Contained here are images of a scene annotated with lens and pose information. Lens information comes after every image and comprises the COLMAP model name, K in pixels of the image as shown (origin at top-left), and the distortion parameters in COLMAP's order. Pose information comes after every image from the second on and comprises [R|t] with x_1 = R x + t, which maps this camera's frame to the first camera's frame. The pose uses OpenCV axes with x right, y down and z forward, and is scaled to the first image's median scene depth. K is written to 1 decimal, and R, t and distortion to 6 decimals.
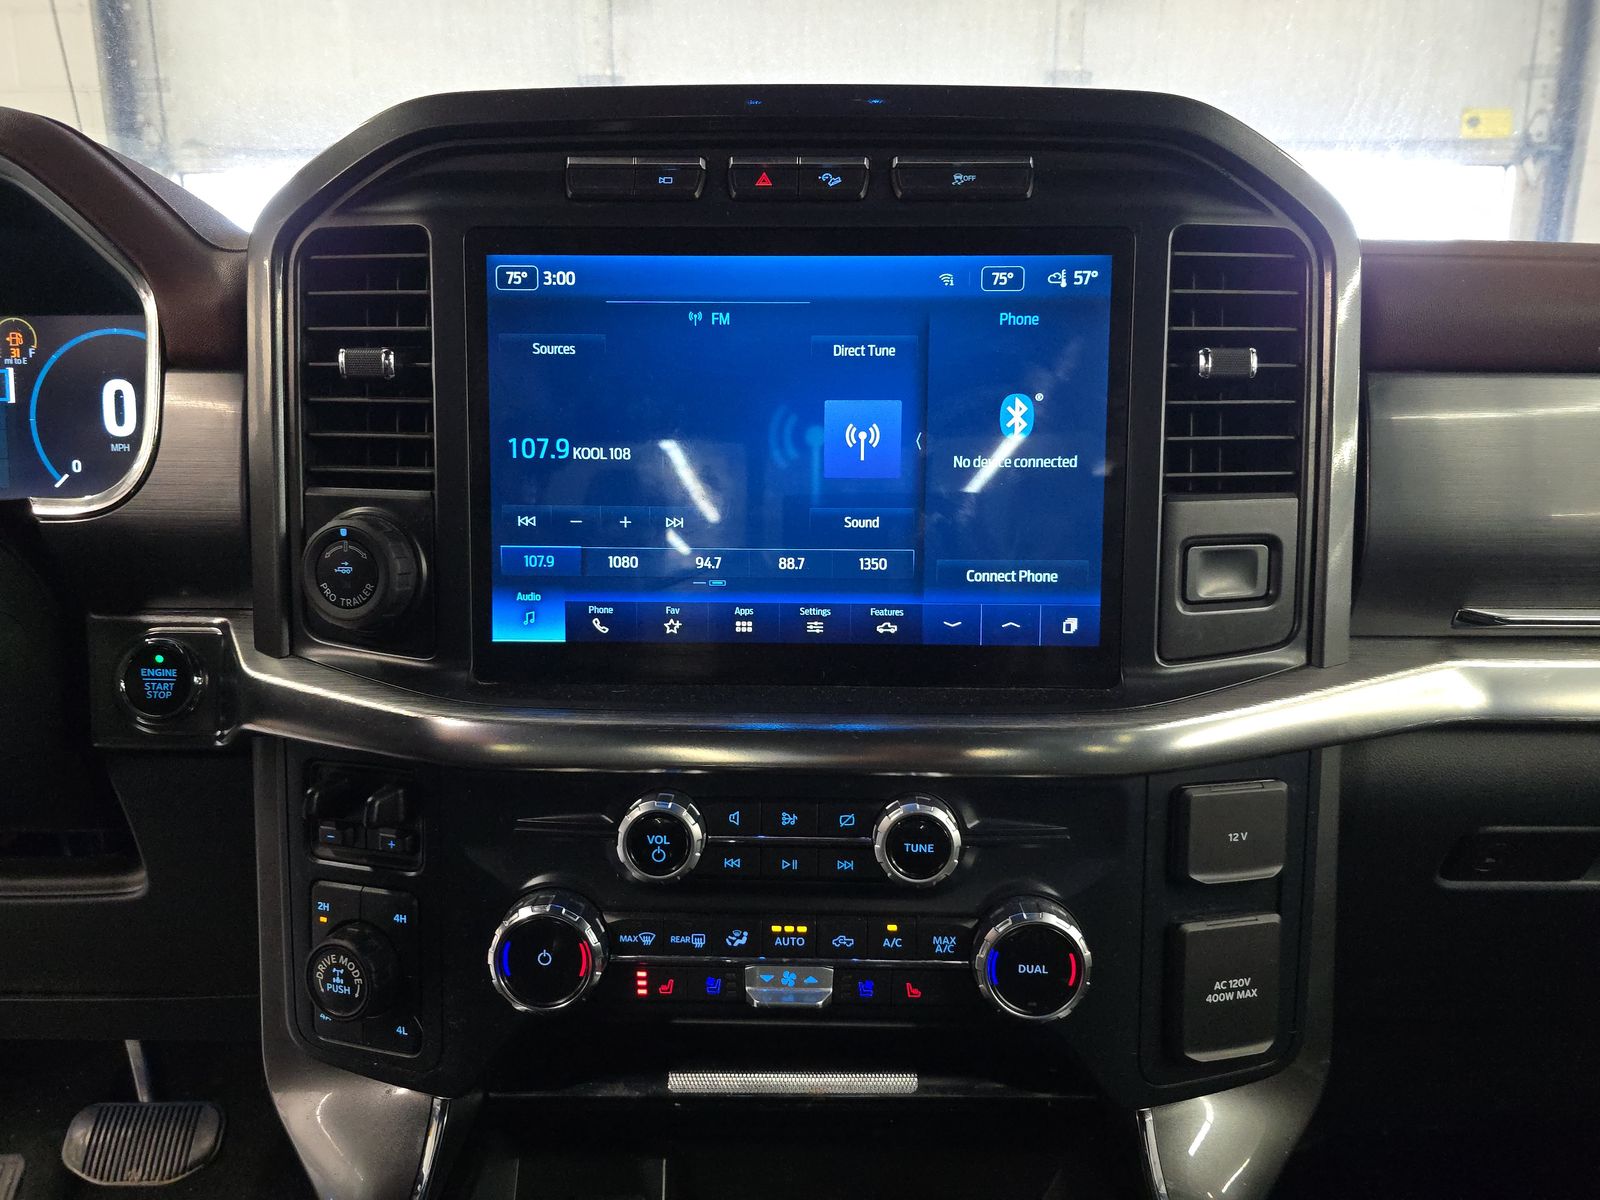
lens RADIAL K [[1070.2, 0, 798.0], [0, 1070.2, 601.1], [0, 0, 1]] dist [0.074924, -0.089539]
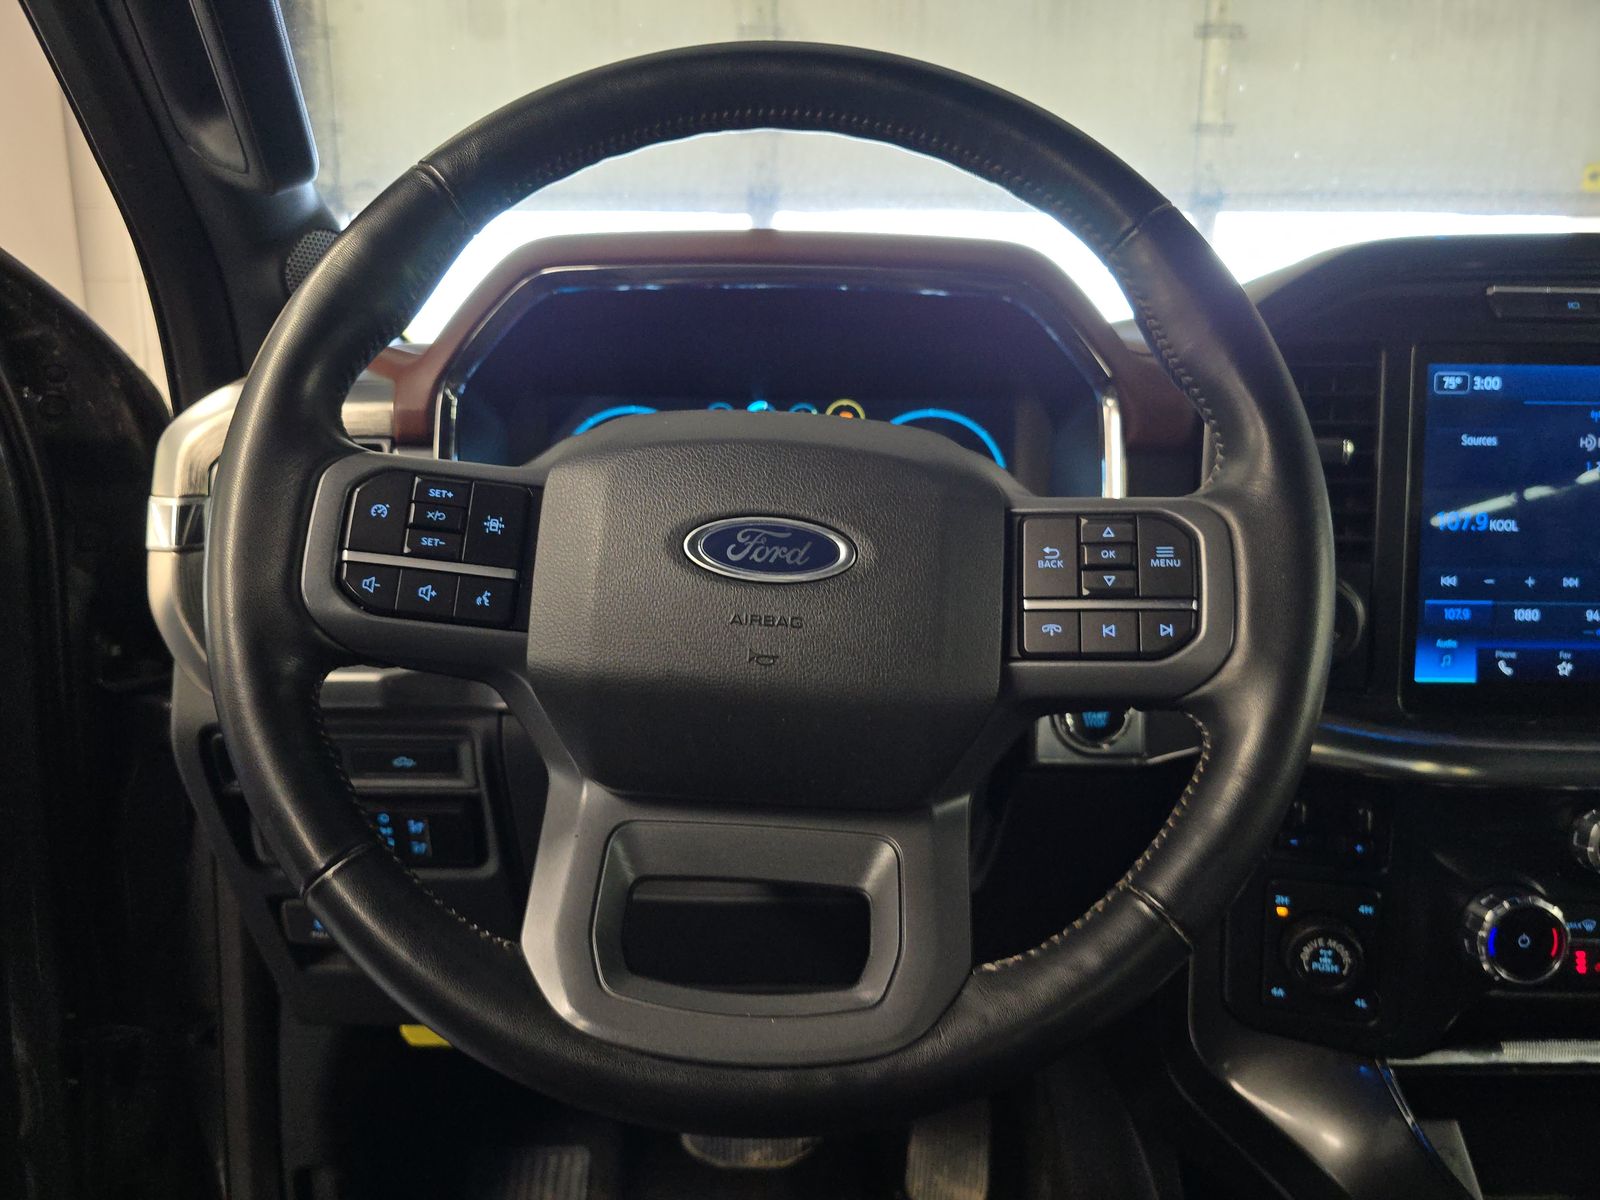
lens RADIAL K [[1079.2, 0, 800.1], [0, 1079.2, 598.3], [0, 0, 1]] dist [-0.003112, -0.003142]
pose [[0.999873, 0.001557, 0.015886, -1.000321], [-0.001239, 0.999799, -0.020009, -0.029866], [-0.015914, 0.019986, 0.999674, -0.198601]]
